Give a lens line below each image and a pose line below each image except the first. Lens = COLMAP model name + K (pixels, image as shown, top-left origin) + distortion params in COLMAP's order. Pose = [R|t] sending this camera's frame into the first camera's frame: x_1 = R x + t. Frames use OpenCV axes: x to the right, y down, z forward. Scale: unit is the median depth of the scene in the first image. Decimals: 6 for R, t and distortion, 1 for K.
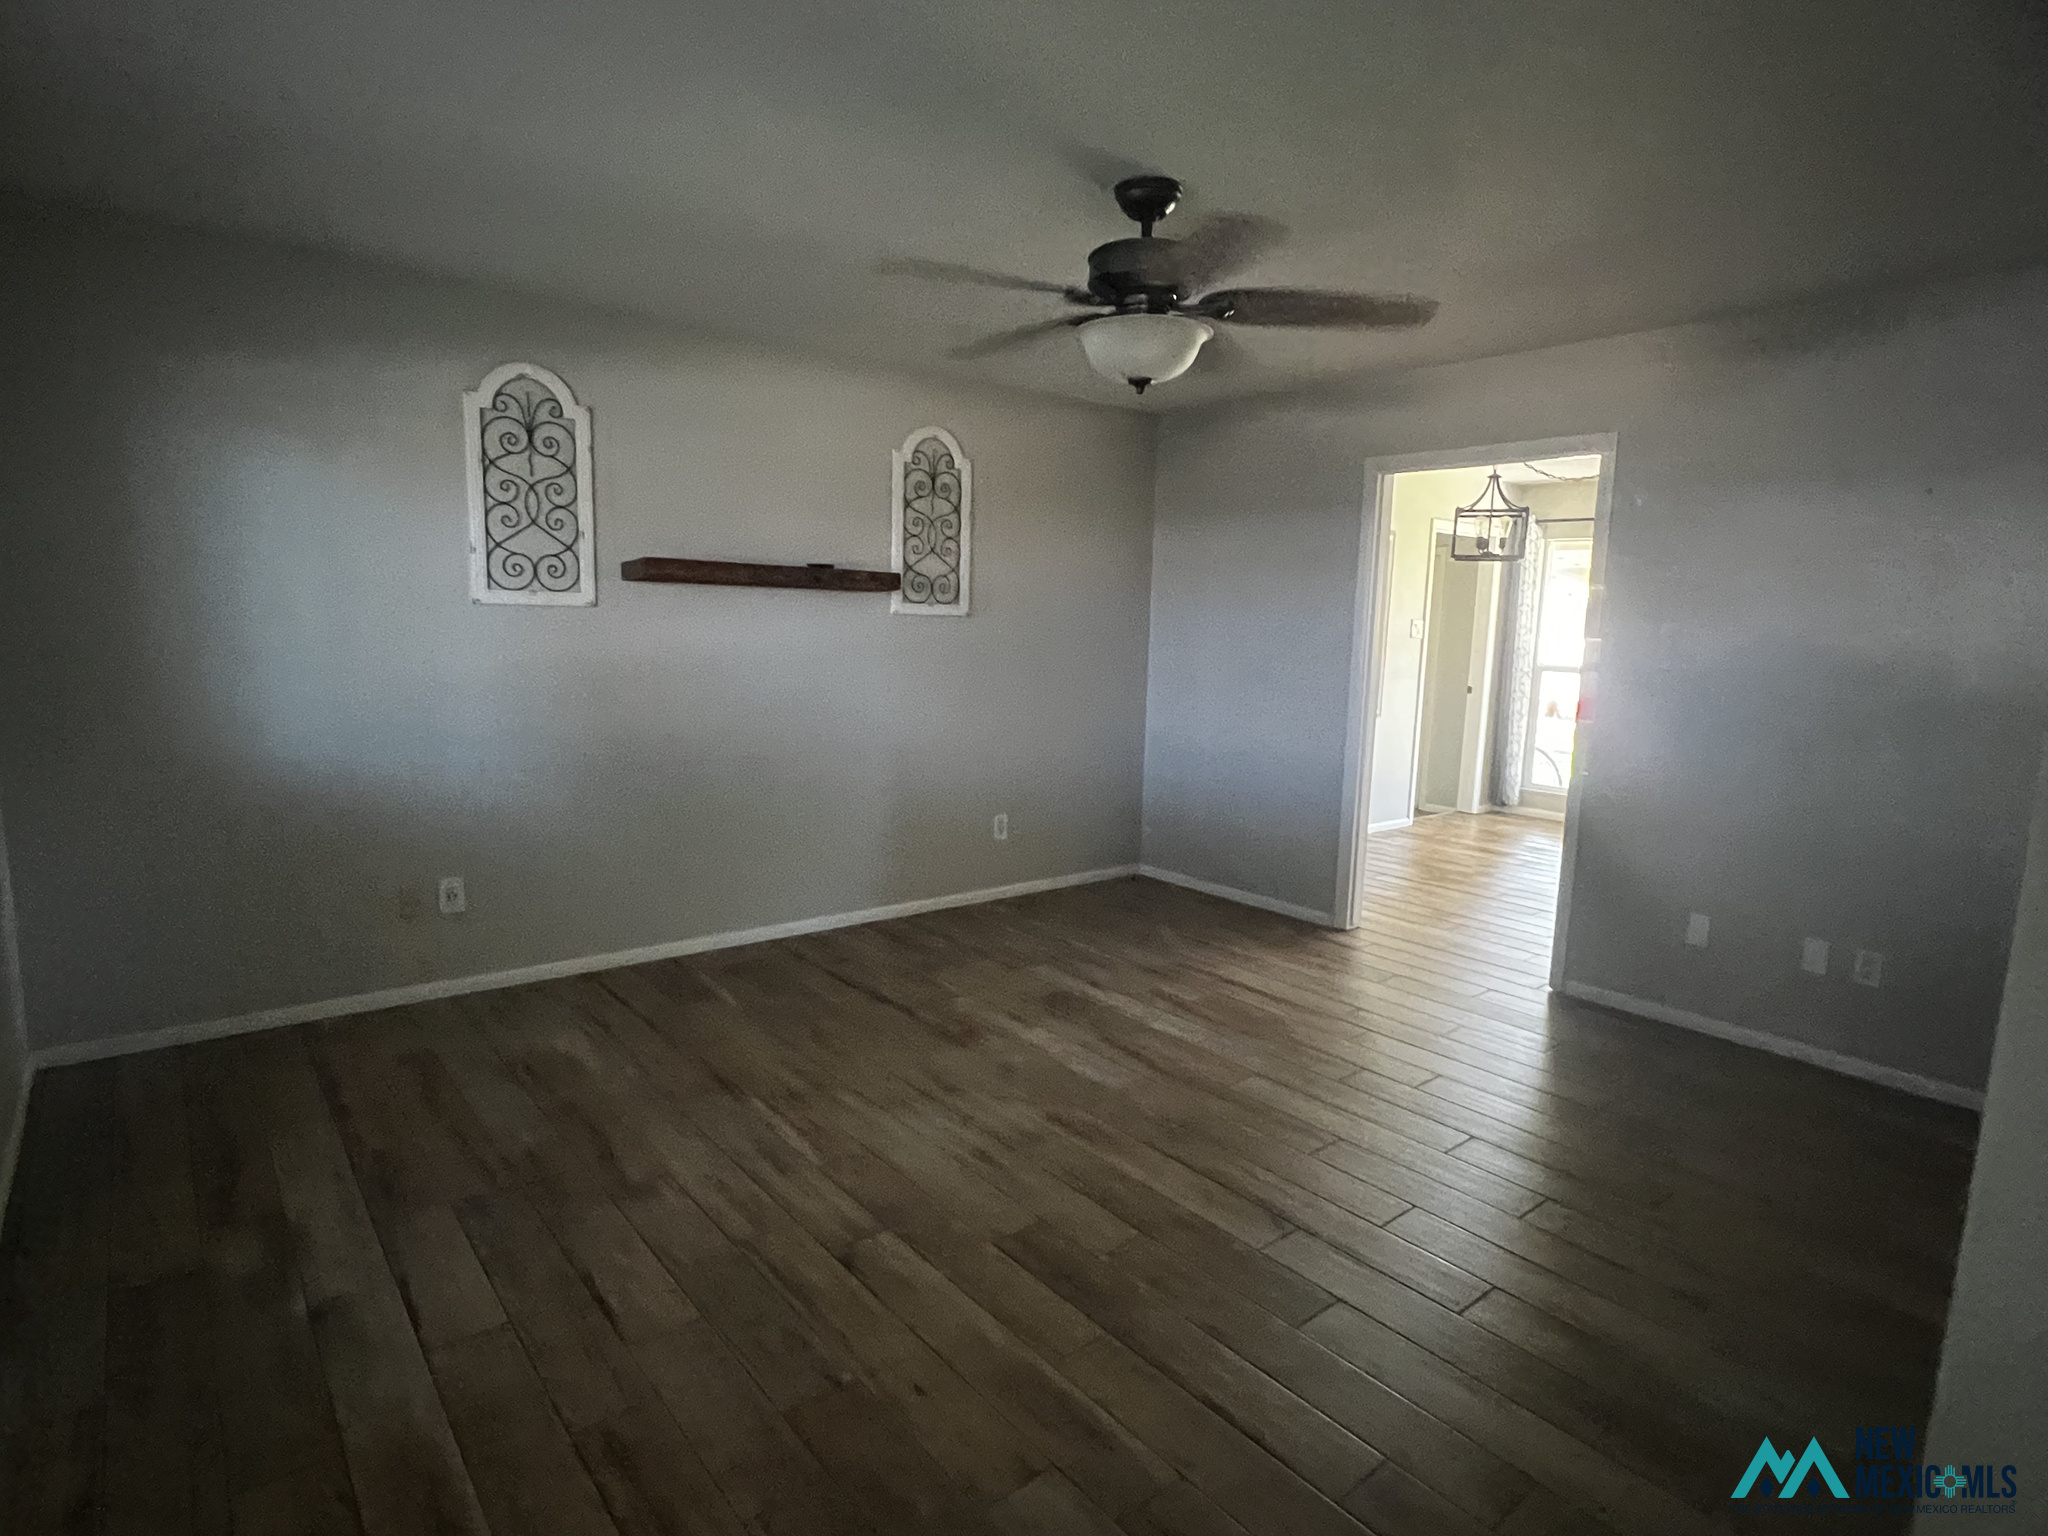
lens RADIAL K [[1096.3, 0, 1024.0], [0, 1096.3, 768.0], [0, 0, 1]] dist [-0.001795, -0.000544]
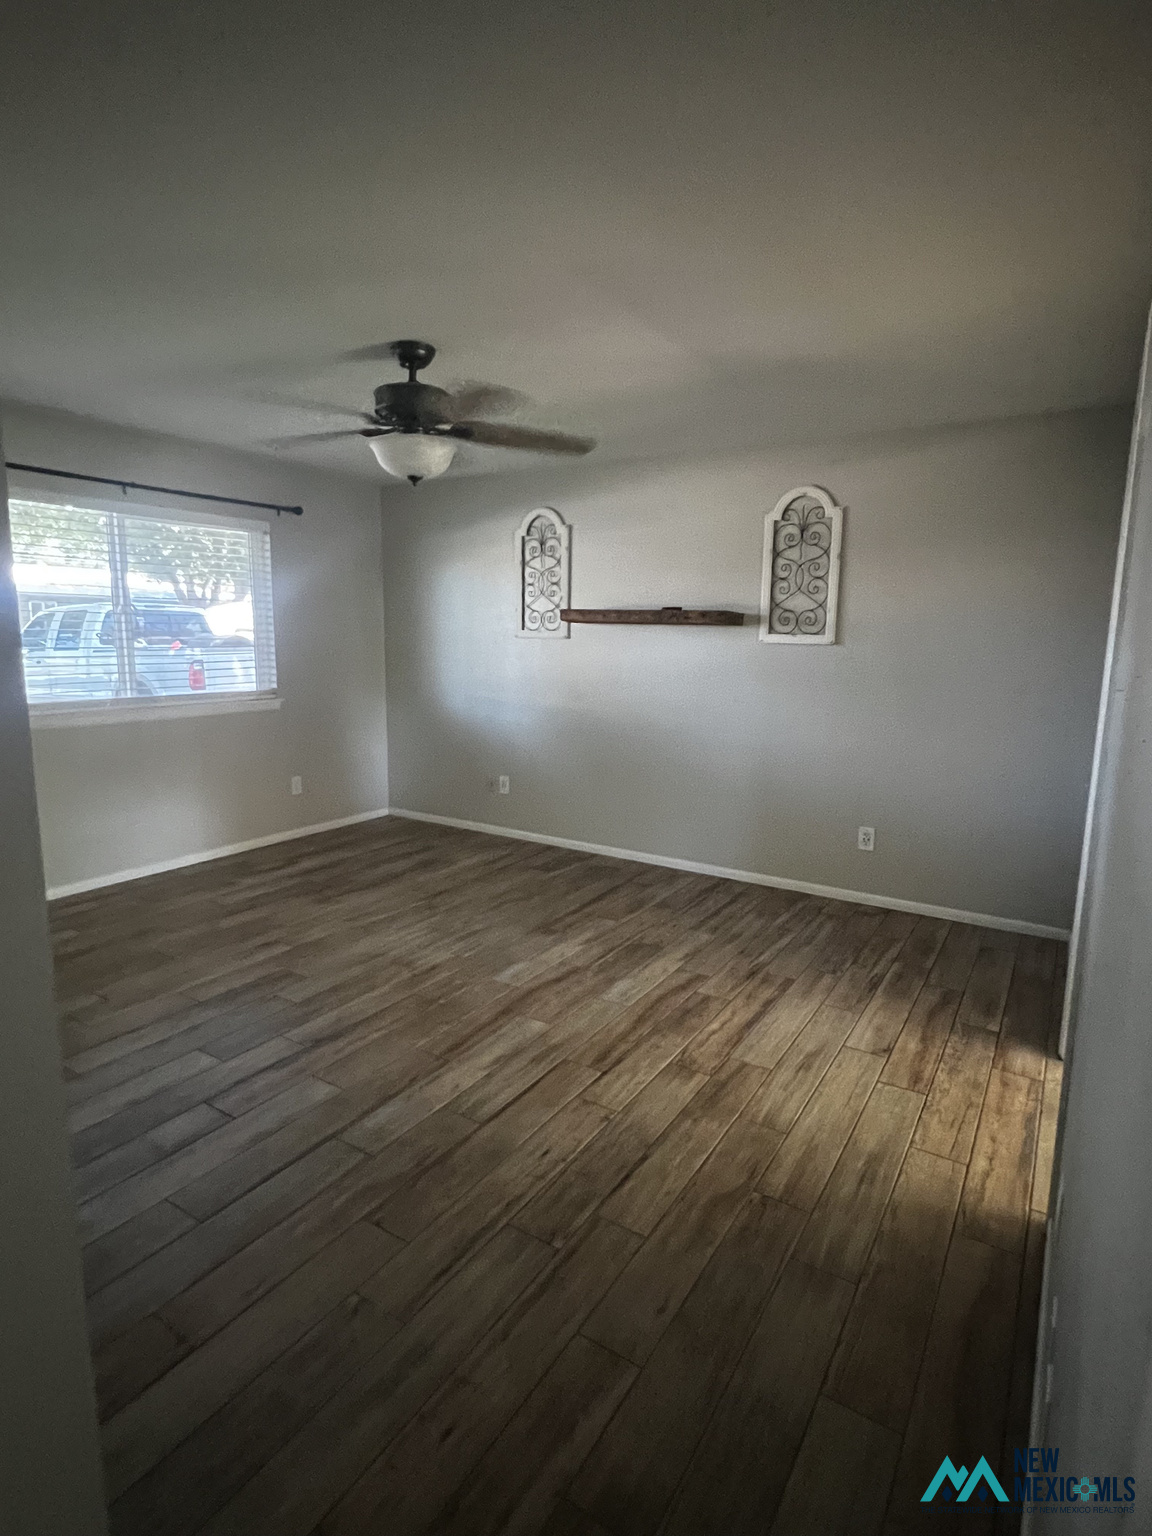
lens RADIAL K [[793.0, 0, 575.3], [0, 793.0, 781.1], [0, 0, 1]] dist [-0.025254, -0.000291]
pose [[0.315052, 0.146279, -0.937734, 0.716884], [-0.145085, 0.983861, 0.104729, -0.049902], [0.937919, 0.103056, 0.331190, 0.530159]]
